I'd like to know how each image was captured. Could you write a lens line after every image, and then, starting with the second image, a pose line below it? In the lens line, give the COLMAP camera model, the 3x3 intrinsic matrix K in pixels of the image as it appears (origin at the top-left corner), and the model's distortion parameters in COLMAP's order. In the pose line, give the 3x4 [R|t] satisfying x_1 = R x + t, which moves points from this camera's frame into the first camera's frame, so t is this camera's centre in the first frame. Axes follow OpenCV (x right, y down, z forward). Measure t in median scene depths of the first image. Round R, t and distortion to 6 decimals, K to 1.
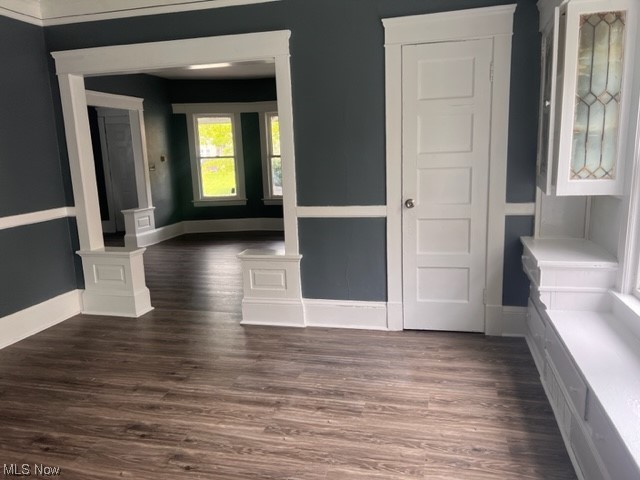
lens RADIAL K [[480.5, 0, 323.1], [0, 480.5, 238.5], [0, 0, 1]] dist [0.070226, -0.078001]
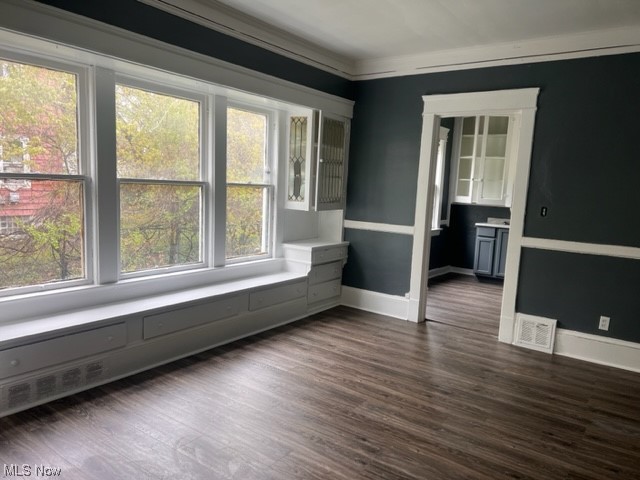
lens RADIAL K [[480.5, 0, 324.1], [0, 480.5, 243.8], [0, 0, 1]] dist [0.070226, -0.078001]
pose [[-0.933085, -0.057119, 0.355090, -0.434753], [0.047368, 0.959191, 0.278764, -0.250792], [-0.356522, 0.276930, -0.892301, 1.467037]]
